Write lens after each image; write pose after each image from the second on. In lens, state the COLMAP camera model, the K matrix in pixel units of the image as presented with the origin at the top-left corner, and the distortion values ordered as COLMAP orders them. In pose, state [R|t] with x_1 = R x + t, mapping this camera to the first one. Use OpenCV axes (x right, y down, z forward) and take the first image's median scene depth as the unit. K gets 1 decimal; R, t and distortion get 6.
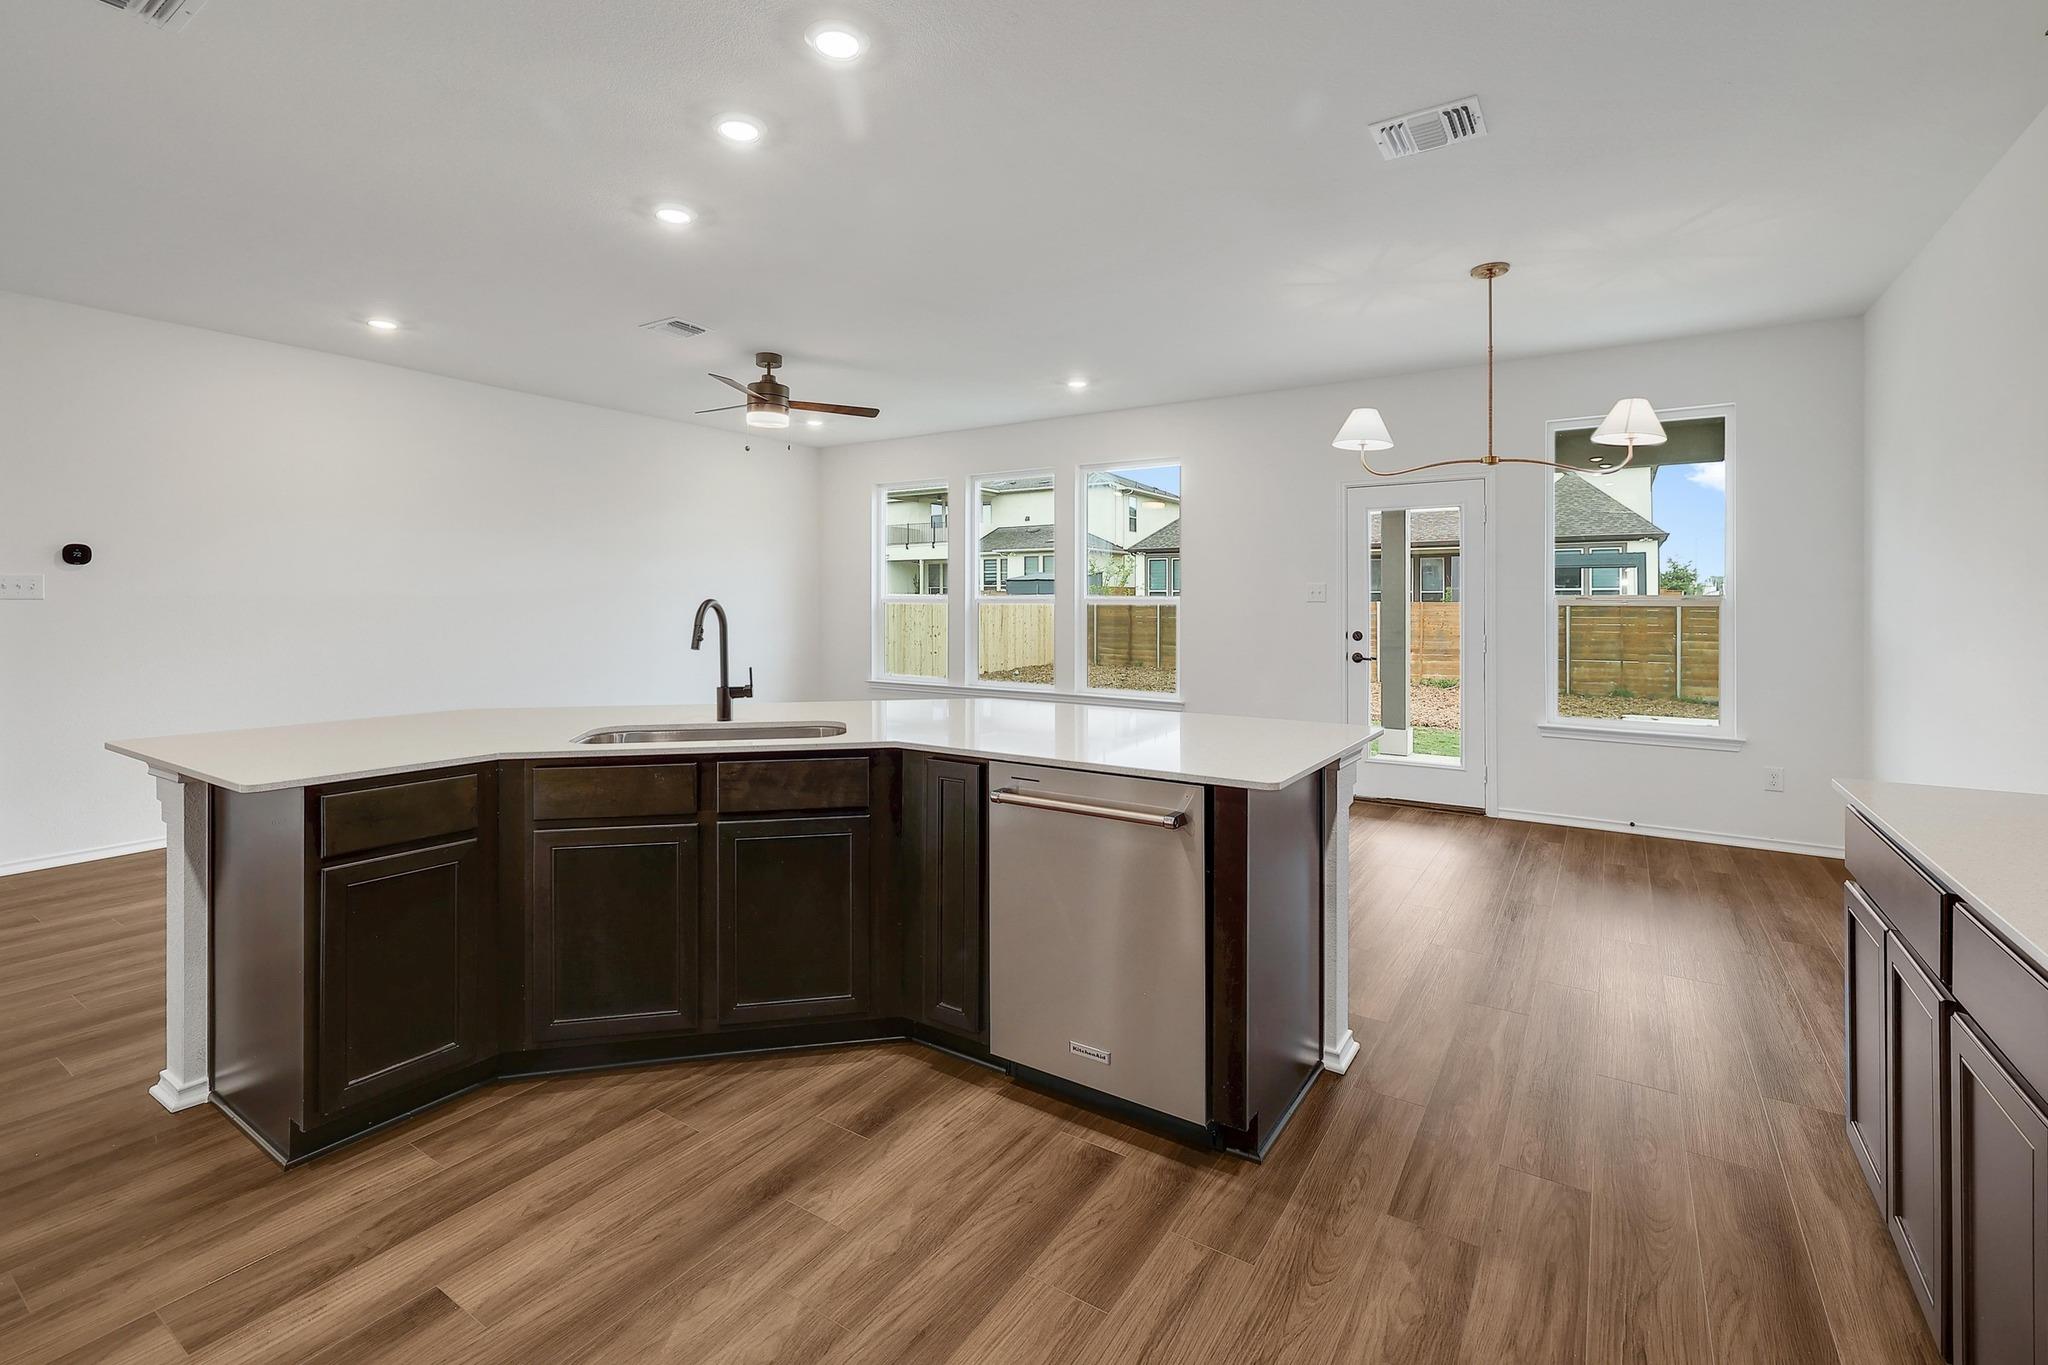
lens RADIAL K [[903.1, 0, 1017.9], [0, 903.1, 607.4], [0, 0, 1]] dist [0.000383, -0.000738]
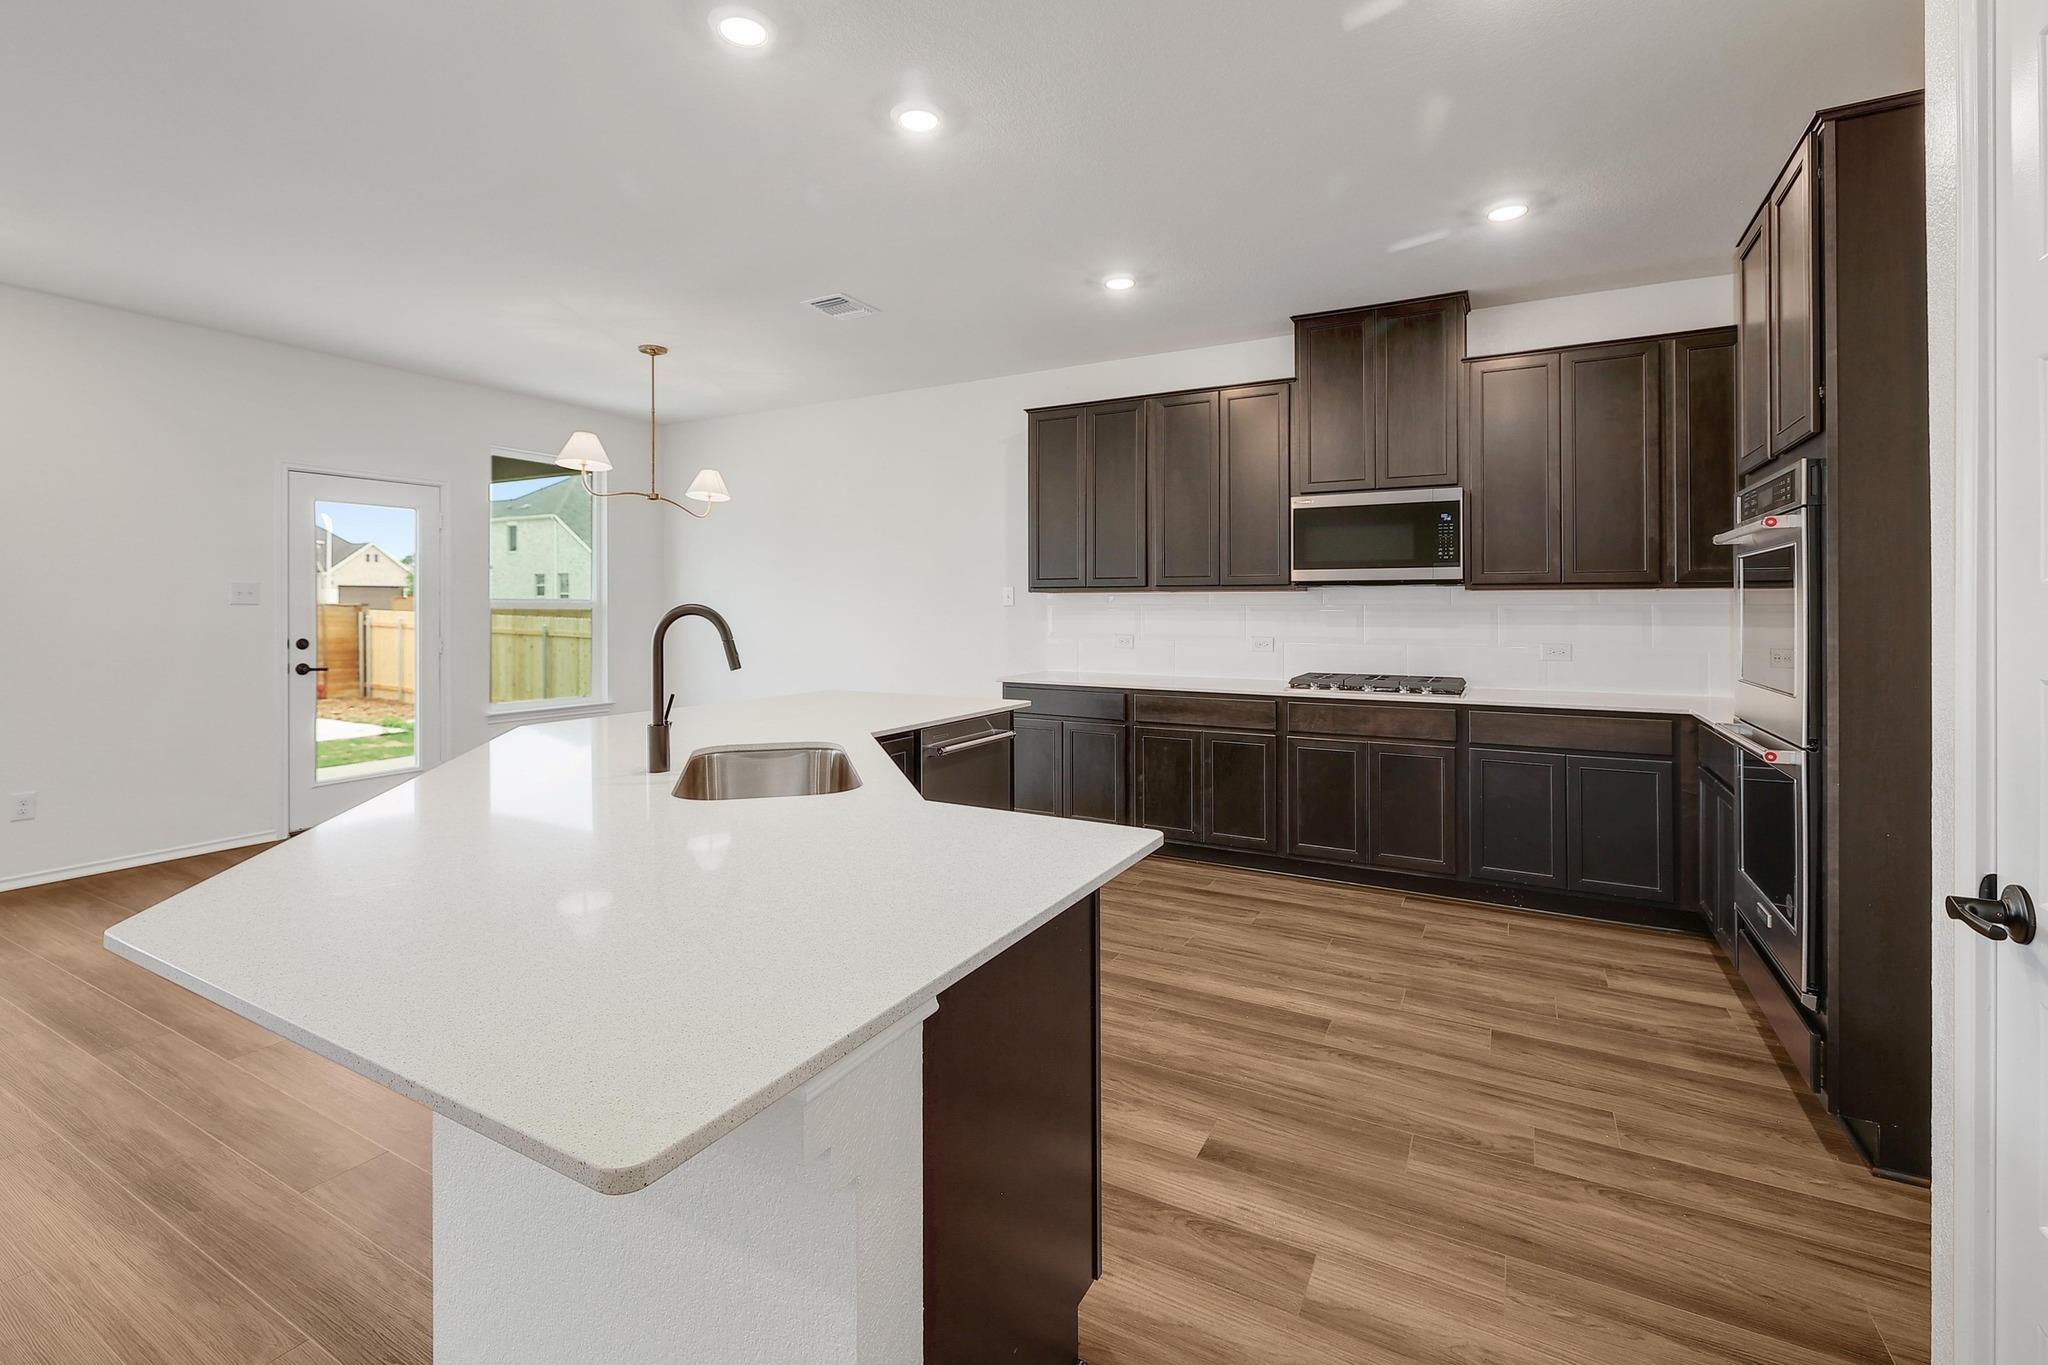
lens RADIAL K [[903.1, 0, 1015.4], [0, 903.1, 600.8], [0, 0, 1]] dist [0.000383, -0.000738]
pose [[-0.073068, 0.004657, 0.997316, -0.931604], [0.001942, 0.999988, -0.004528, -0.007290], [-0.997325, 0.001606, -0.073076, 0.664974]]
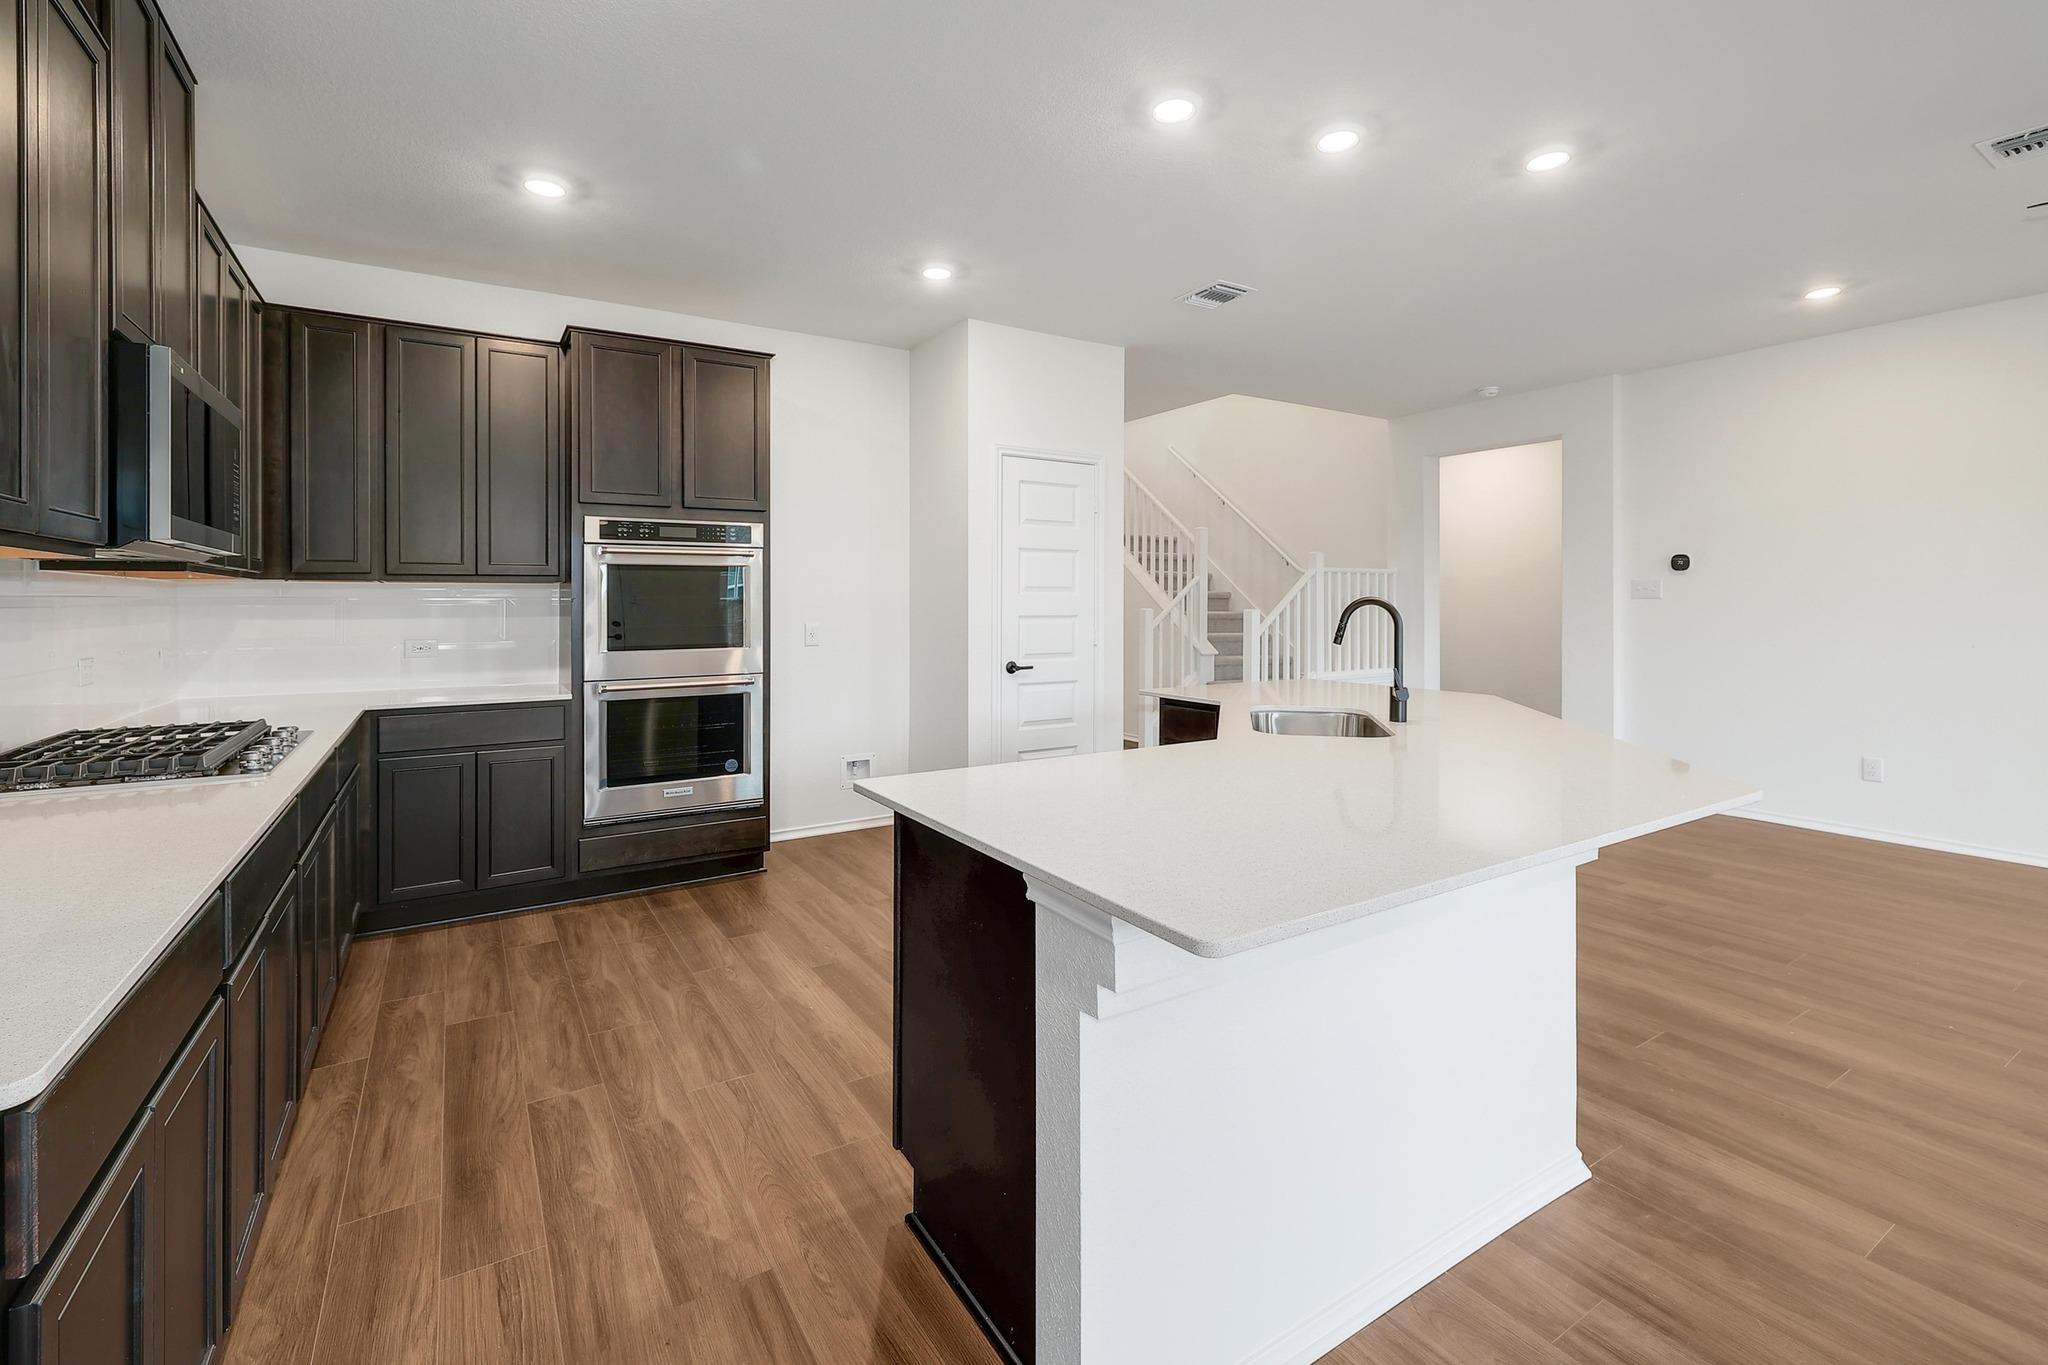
lens RADIAL K [[903.1, 0, 1019.3], [0, 903.1, 602.8], [0, 0, 1]] dist [0.000383, -0.000738]
pose [[-0.414716, -0.000192, -0.909951, 0.632495], [-0.002176, 0.999997, 0.000781, -0.002216], [0.909949, 0.002304, -0.414715, 0.894023]]
